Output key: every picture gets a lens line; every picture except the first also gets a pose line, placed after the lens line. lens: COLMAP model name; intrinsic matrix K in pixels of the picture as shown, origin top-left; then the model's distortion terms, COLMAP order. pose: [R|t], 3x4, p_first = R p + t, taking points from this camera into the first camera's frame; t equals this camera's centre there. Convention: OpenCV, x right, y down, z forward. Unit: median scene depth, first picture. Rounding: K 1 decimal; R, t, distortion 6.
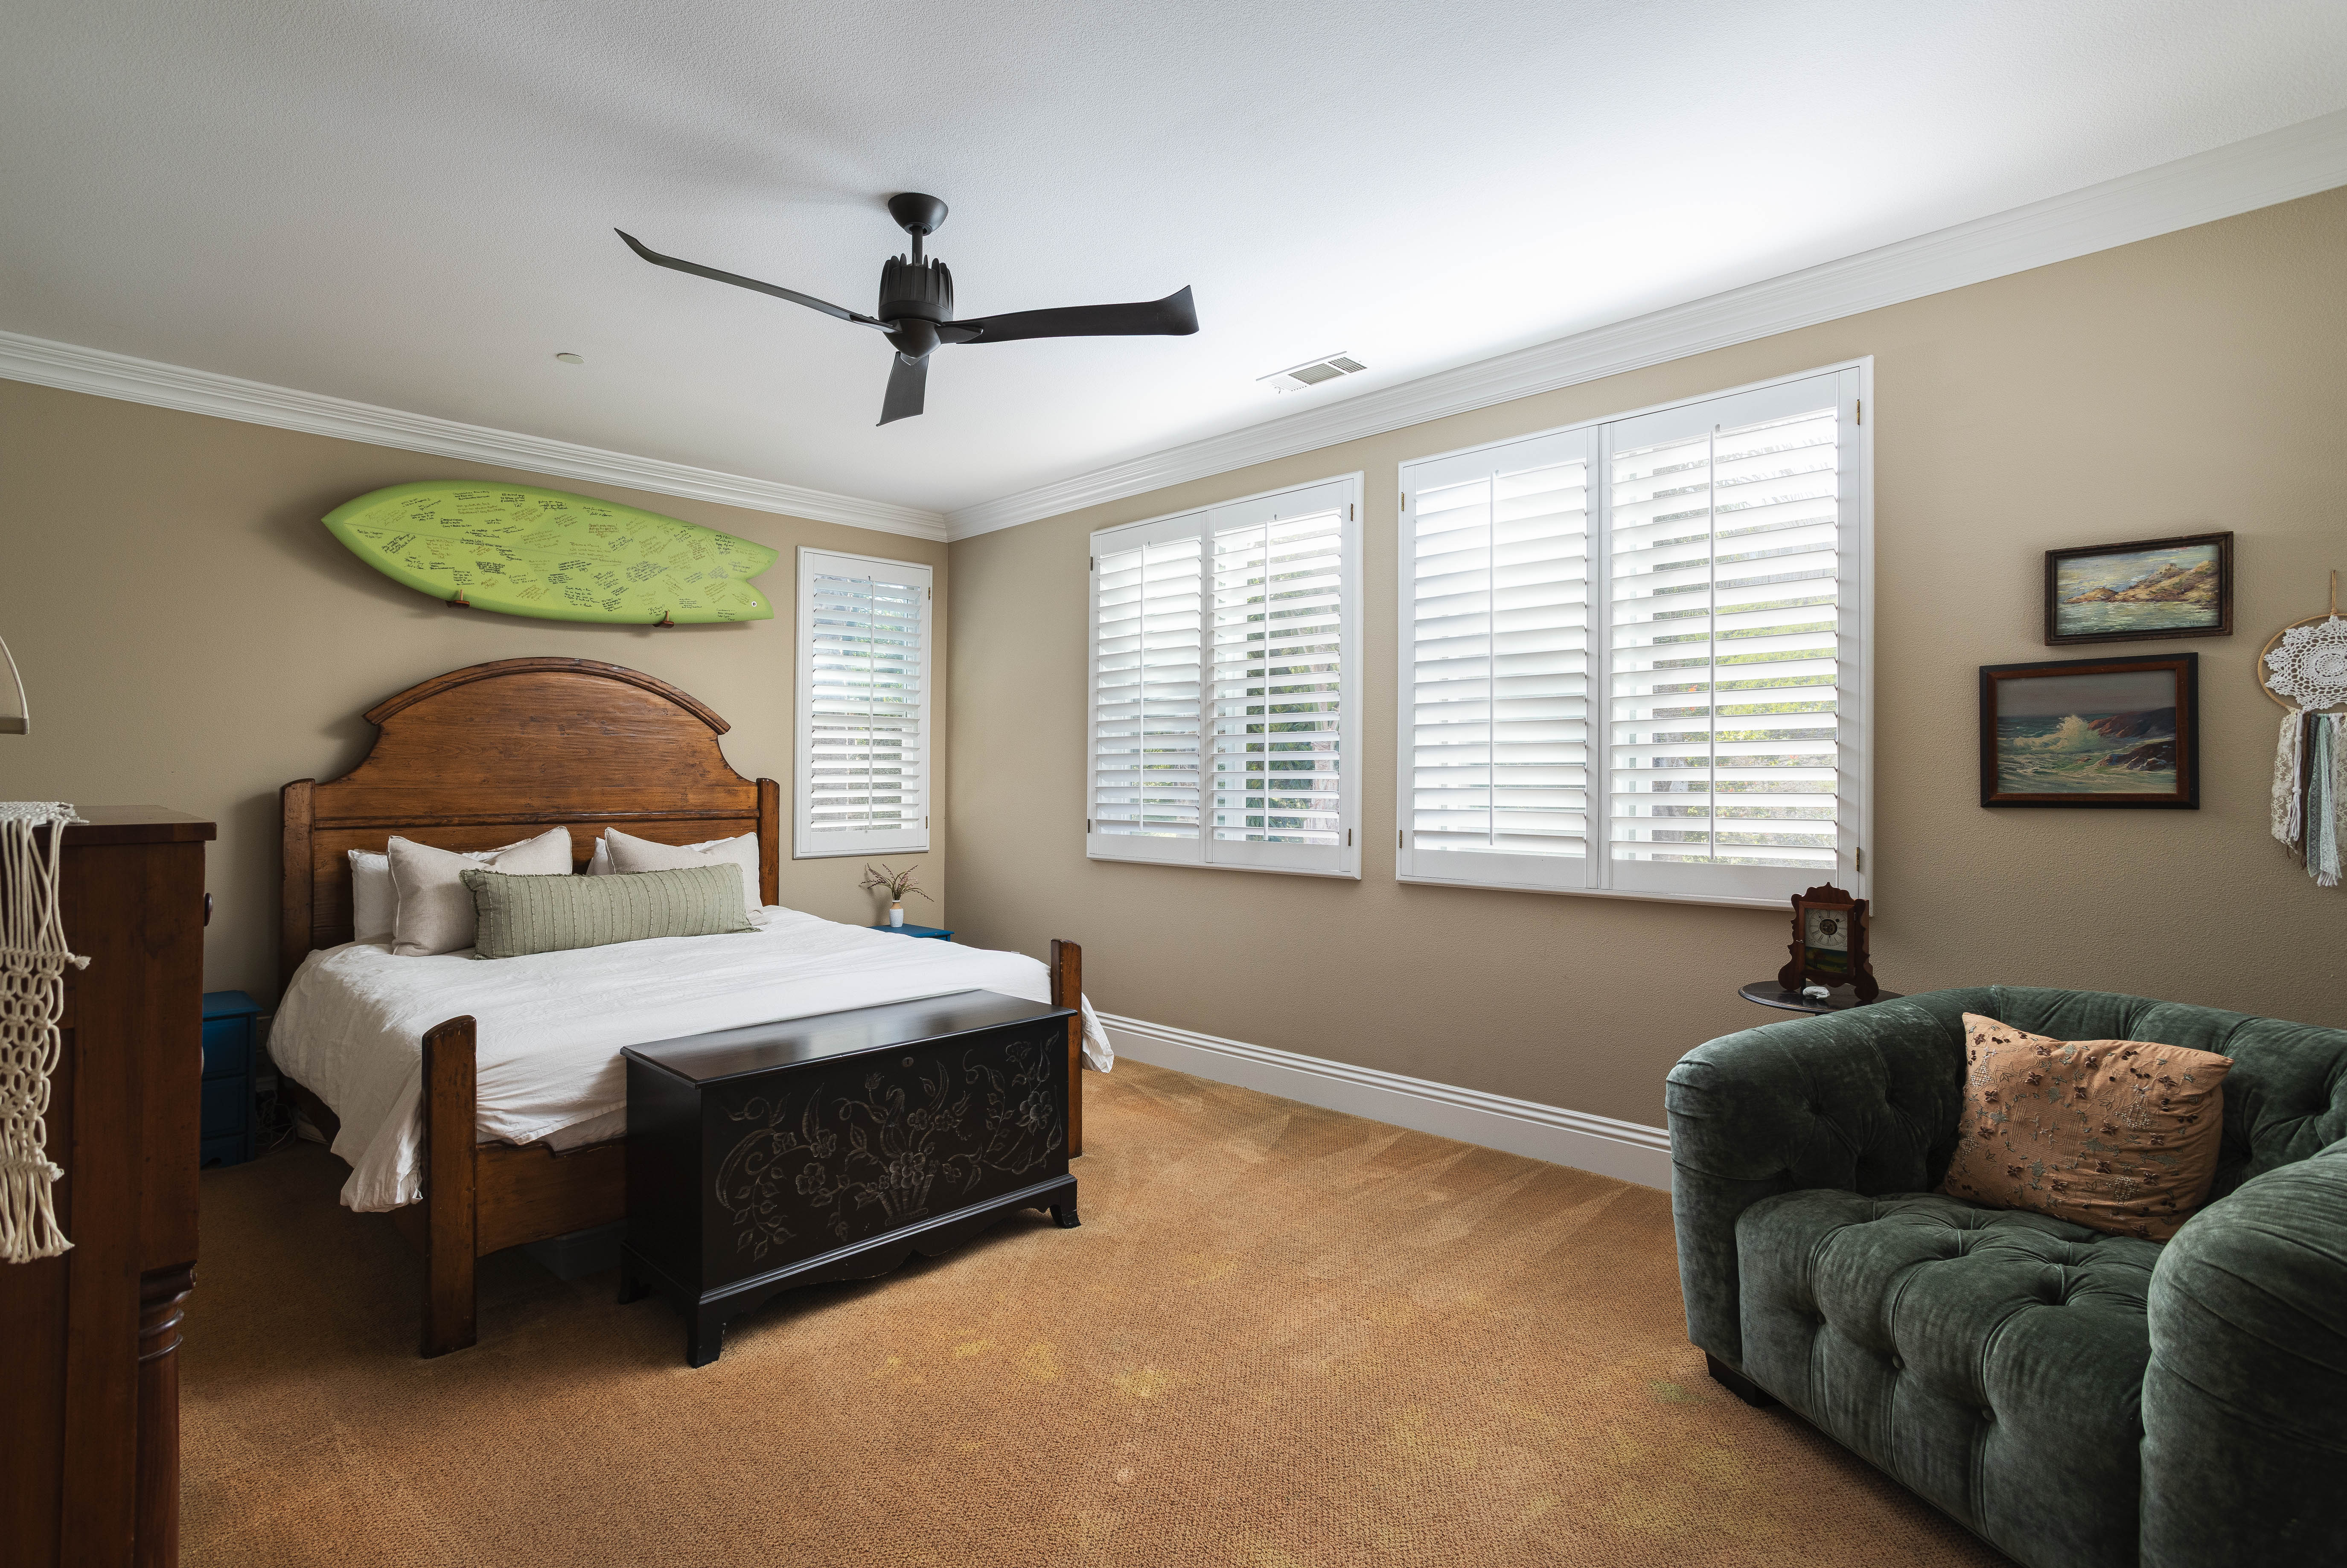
lens RADIAL K [[1134.8, 0, 1175.6], [0, 1134.8, 761.6], [0, 0, 1]] dist [-0.032745, 0.001313]
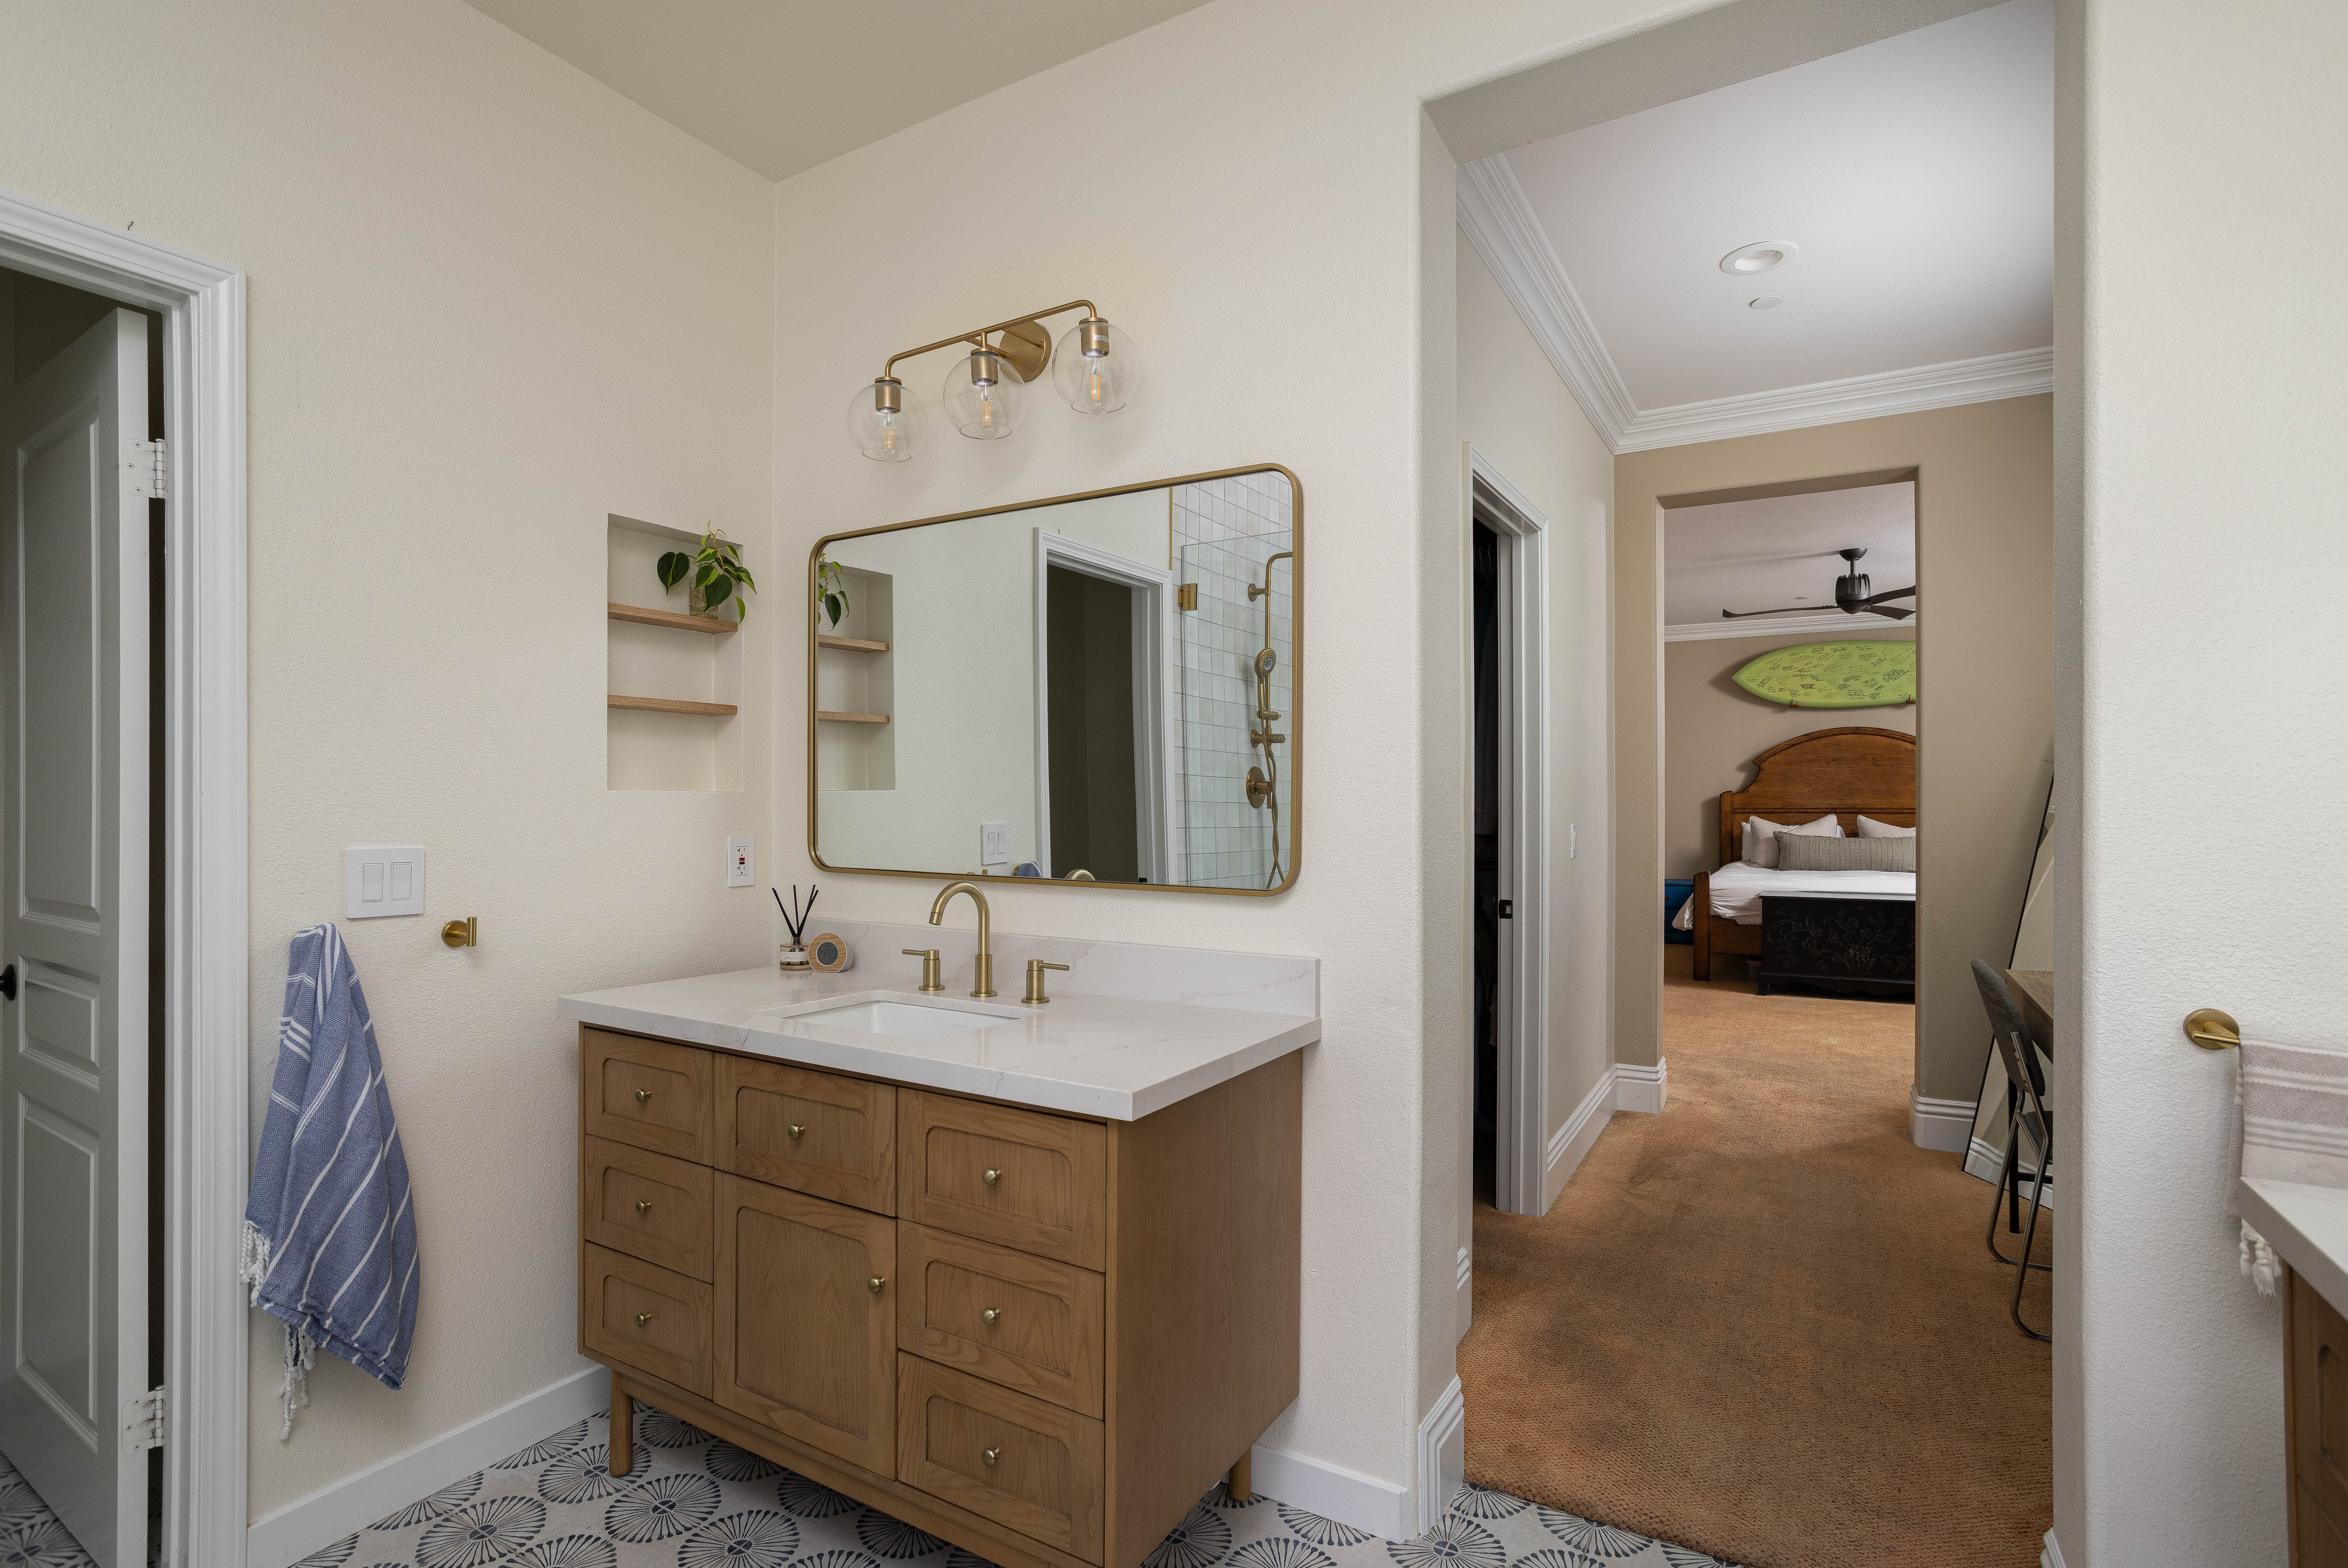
lens RADIAL K [[1135.2, 0, 1151.7], [0, 1135.2, 820.7], [0, 0, 1]] dist [-0.032745, 0.001313]
pose [[0.237018, 0.018842, -0.971323, 1.149279], [0.021776, 0.999458, 0.024701, -0.006575], [0.971261, -0.027006, 0.236479, -0.679102]]
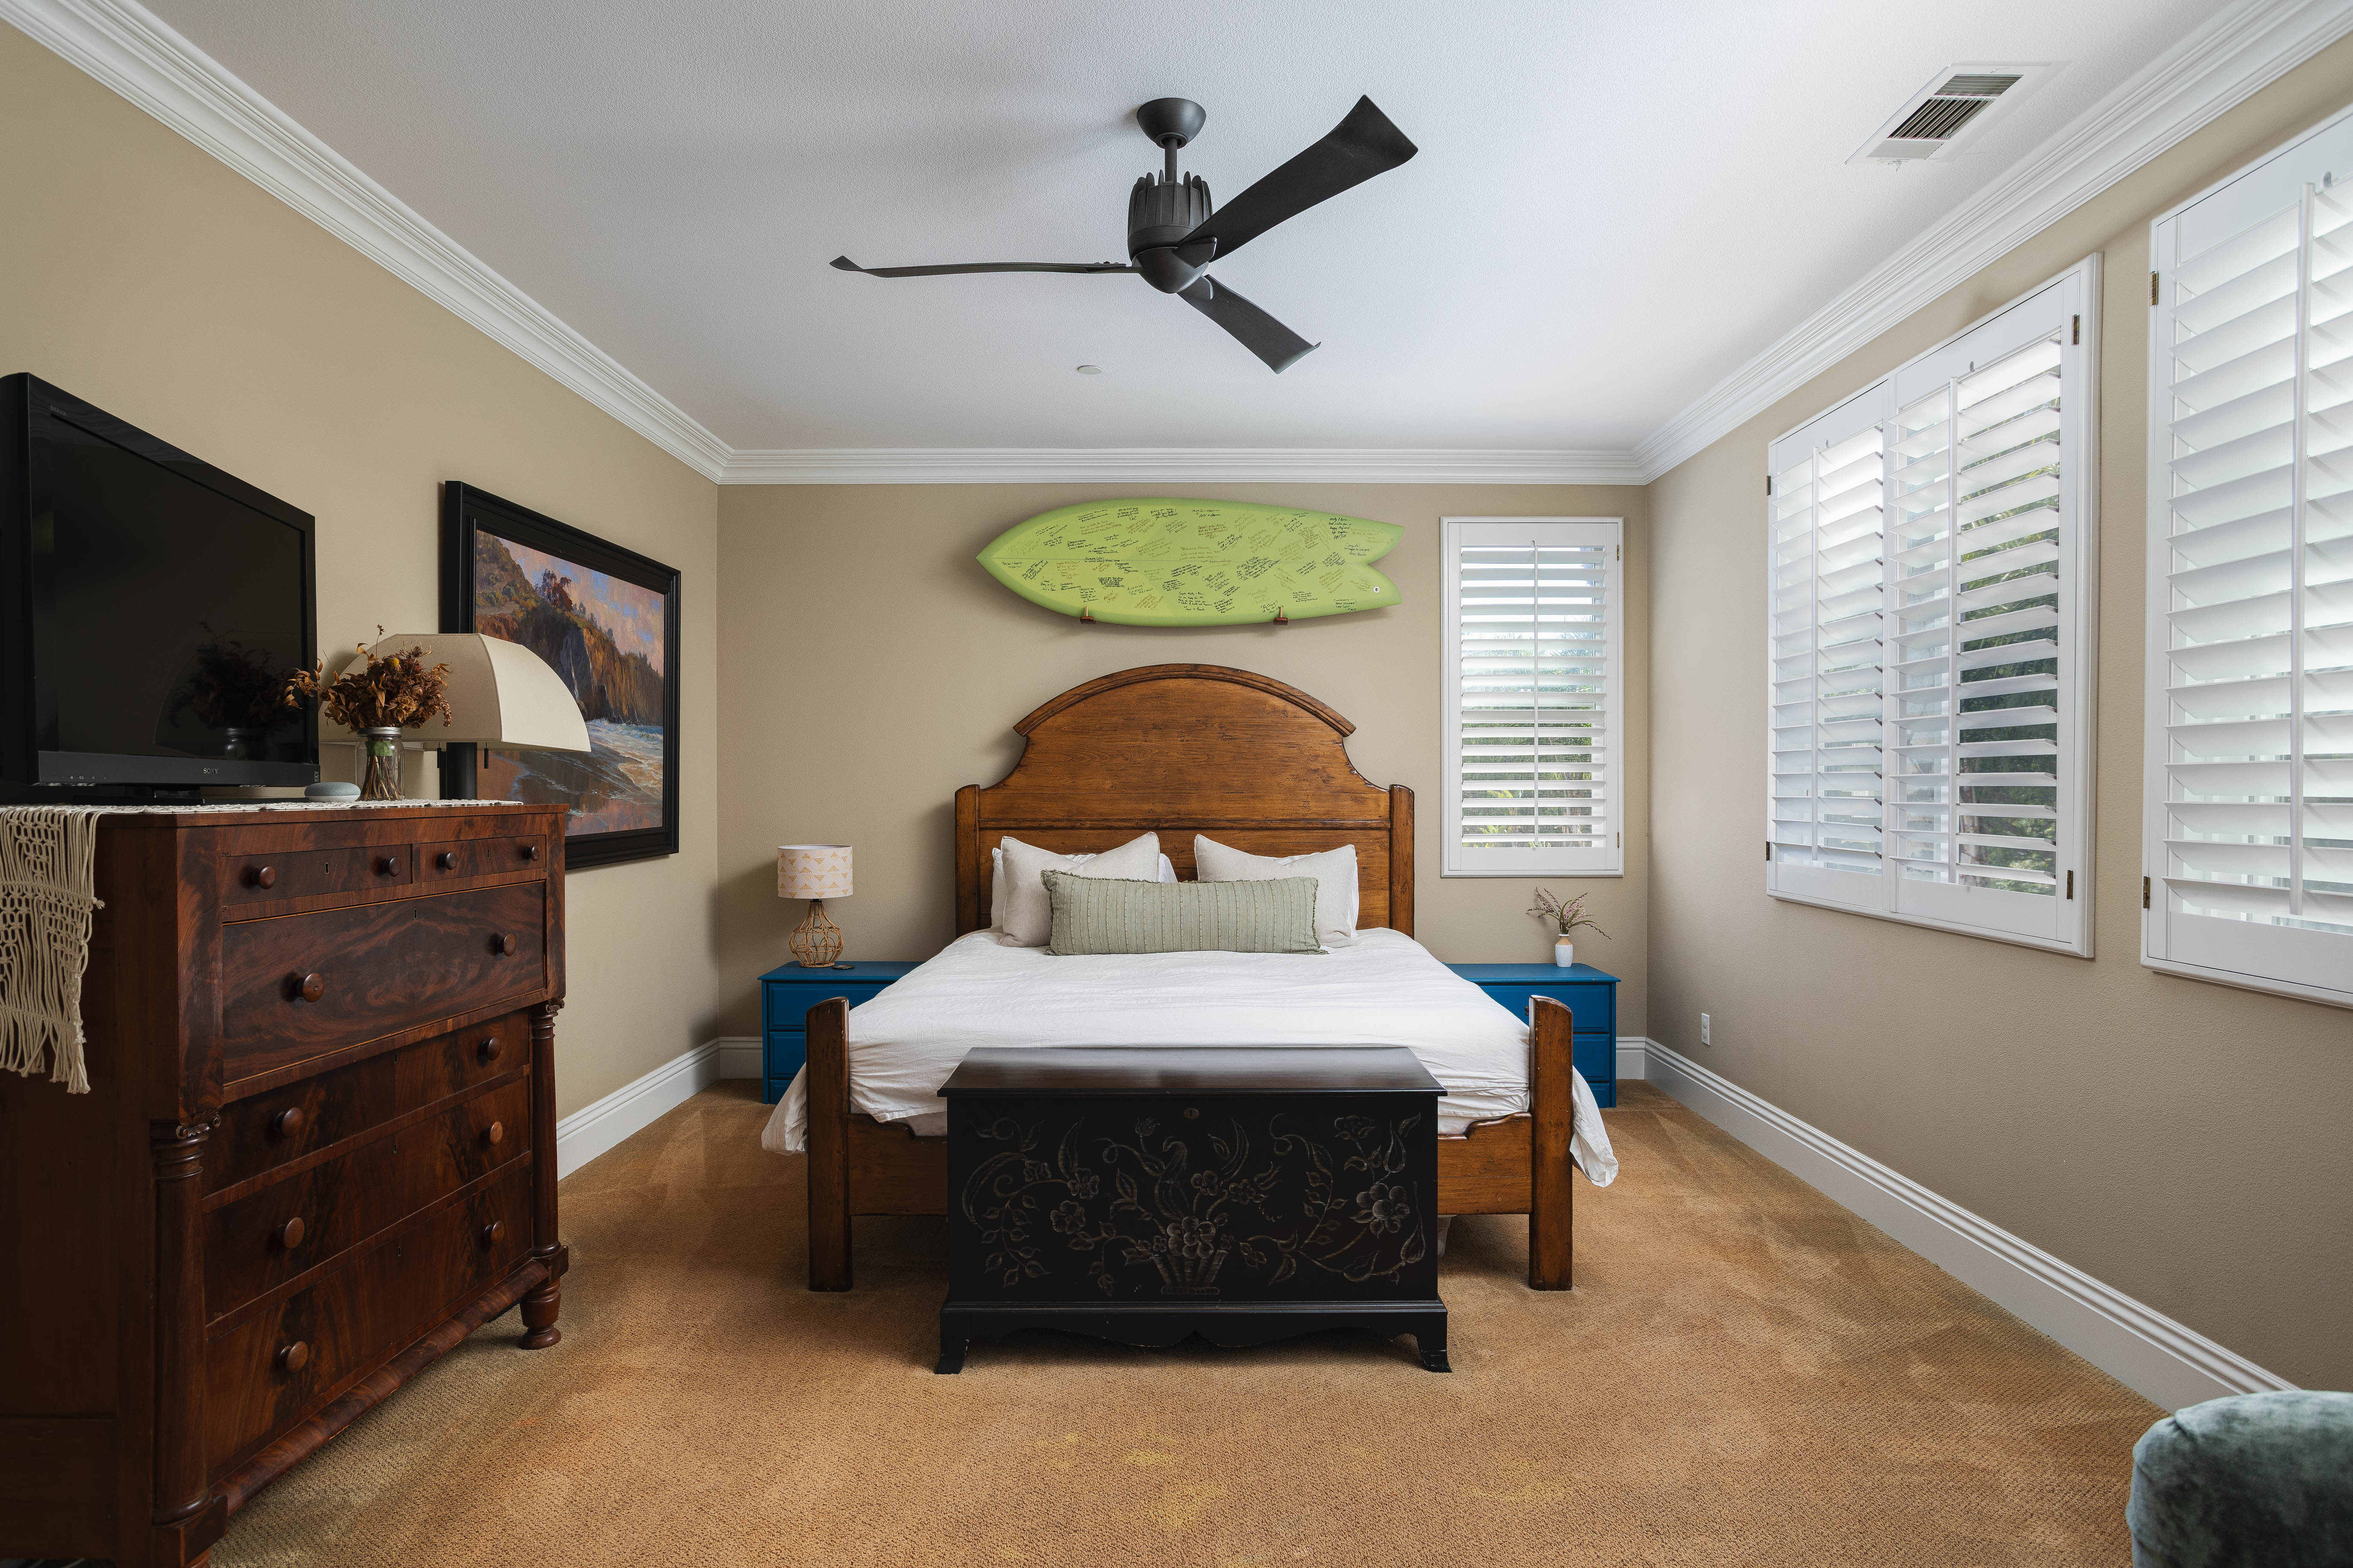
lens RADIAL K [[1304.2, 0, 1171.0], [0, 1304.2, 787.1], [0, 0, 1]] dist [-0.032220, 0.002998]
pose [[0.697574, 0.002616, -0.716508, 0.313475], [0.008815, 0.999886, 0.012233, 0.003047], [0.716458, -0.014849, 0.697472, 0.202755]]
